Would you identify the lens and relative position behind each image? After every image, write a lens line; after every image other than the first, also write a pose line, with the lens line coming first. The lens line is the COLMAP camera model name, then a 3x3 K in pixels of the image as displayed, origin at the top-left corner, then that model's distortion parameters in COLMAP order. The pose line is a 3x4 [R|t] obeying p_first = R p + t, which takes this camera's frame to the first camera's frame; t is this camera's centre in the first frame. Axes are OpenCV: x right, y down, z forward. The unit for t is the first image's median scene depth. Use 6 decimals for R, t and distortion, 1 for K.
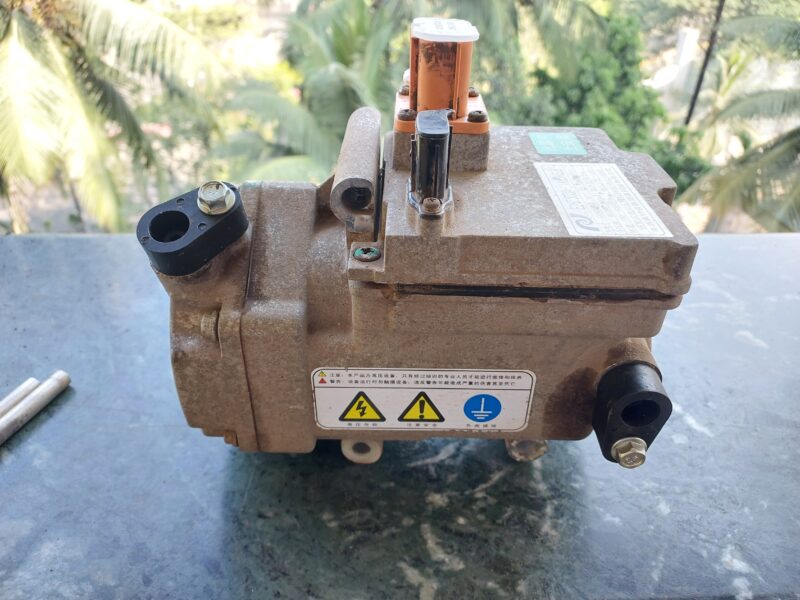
lens RADIAL K [[598.3, 0, 402.5], [0, 598.3, 299.9], [0, 0, 1]] dist [0.003471, 0.010407]
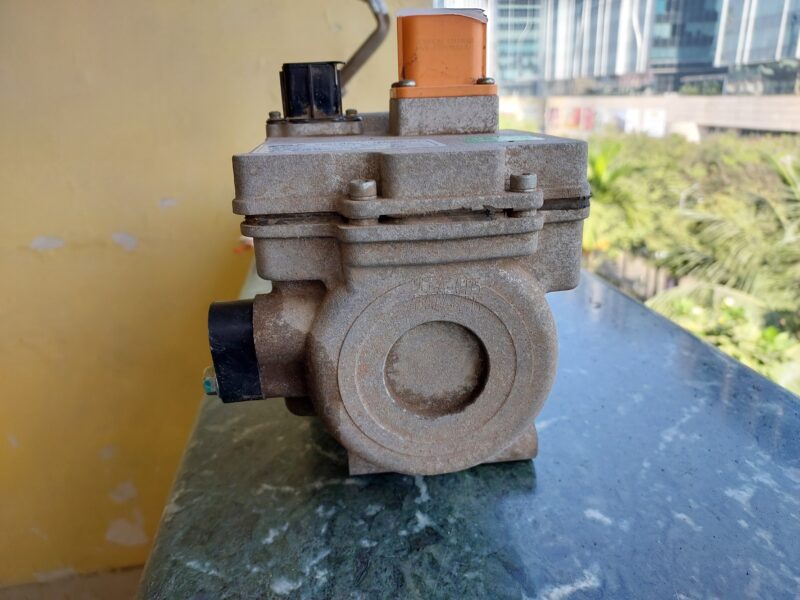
lens RADIAL K [[598.3, 0, 401.9], [0, 598.3, 296.4], [0, 0, 1]] dist [0.003471, 0.010407]
pose [[0.113959, 0.293632, -0.949102, 1.140926], [-0.537662, 0.821563, 0.189616, -0.175831], [0.835424, 0.488687, 0.251499, 0.835124]]
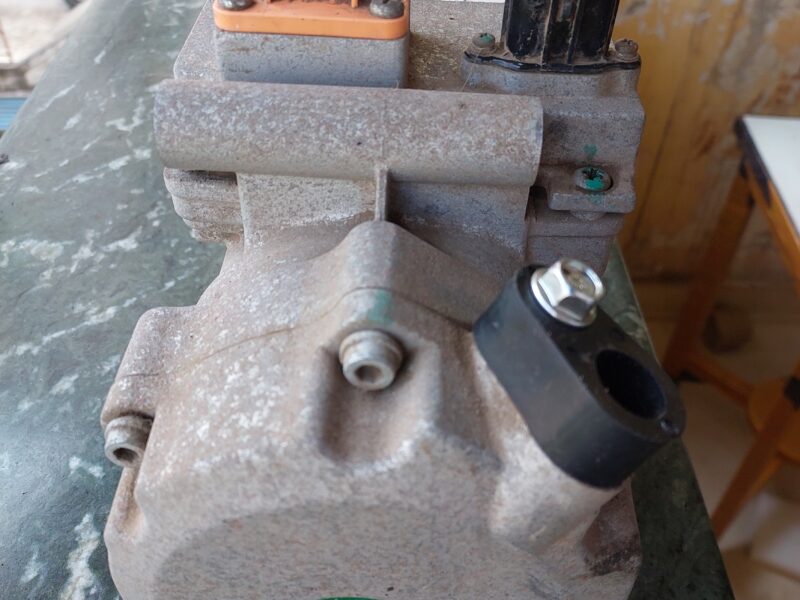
lens RADIAL K [[793.3, 0, 402.6], [0, 793.3, 288.0], [0, 0, 1]] dist [0.007537, 0.000000]
pose [[0.035016, -0.694025, 0.719099, -0.656772], [0.543100, 0.617234, 0.569266, -0.514880], [-0.838938, 0.370609, 0.398538, 0.721571]]
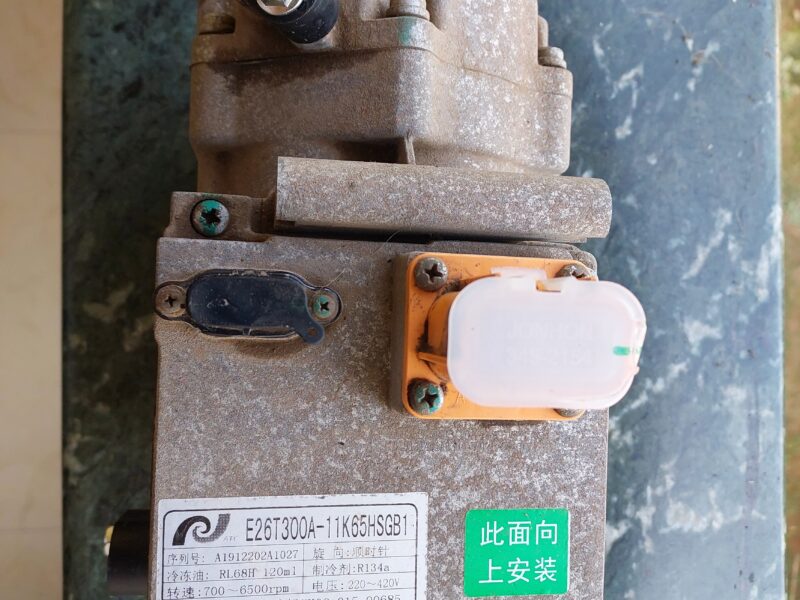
lens RADIAL K [[793.3, 0, 395.8], [0, 793.3, 305.5], [0, 0, 1]] dist [0.007537, 0.000000]
pose [[-0.032426, 0.998913, -0.033492, 0.058185], [-0.701542, 0.001120, 0.712627, -0.750831], [0.711890, 0.046603, 0.700743, 0.412638]]
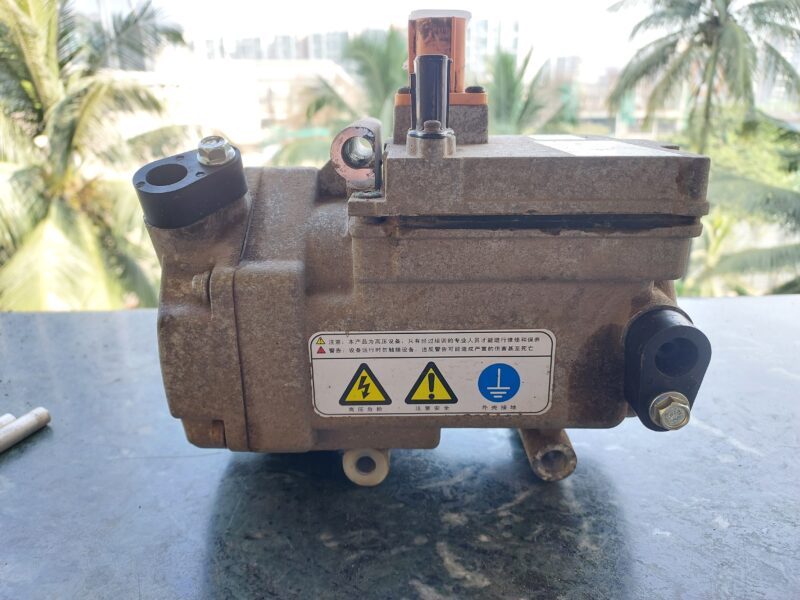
lens RADIAL K [[598.3, 0, 403.6], [0, 598.3, 299.2], [0, 0, 1]] dist [0.003471, 0.010407]
pose [[0.999603, -0.026766, -0.008848, 0.001848], [0.023367, 0.962279, -0.271060, 0.287643], [0.015769, 0.270745, 0.962522, 0.096875]]
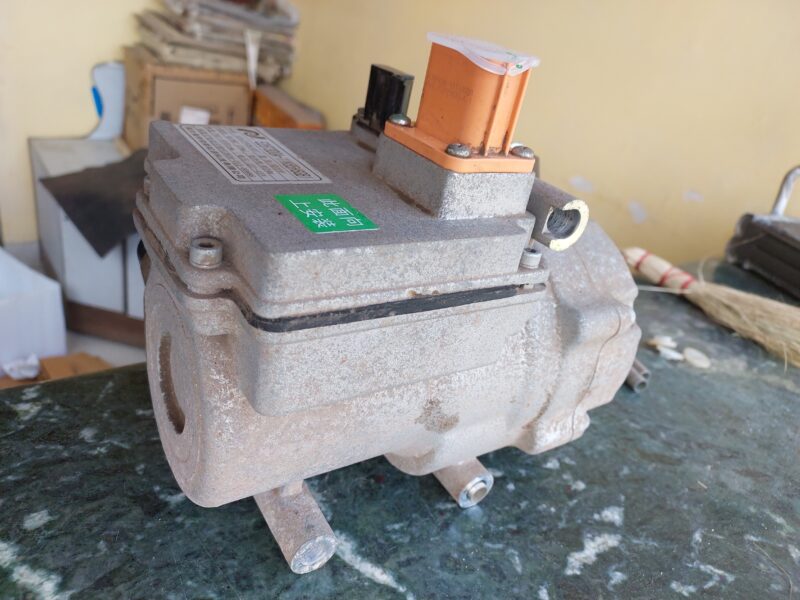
lens RADIAL K [[598.3, 0, 398.6], [0, 598.3, 304.3], [0, 0, 1]] dist [0.003471, 0.010407]
pose [[-0.822223, 0.099325, -0.560432, 0.596900], [-0.471400, 0.432950, 0.768333, -0.794732], [0.318954, 0.895929, -0.309160, 1.391760]]
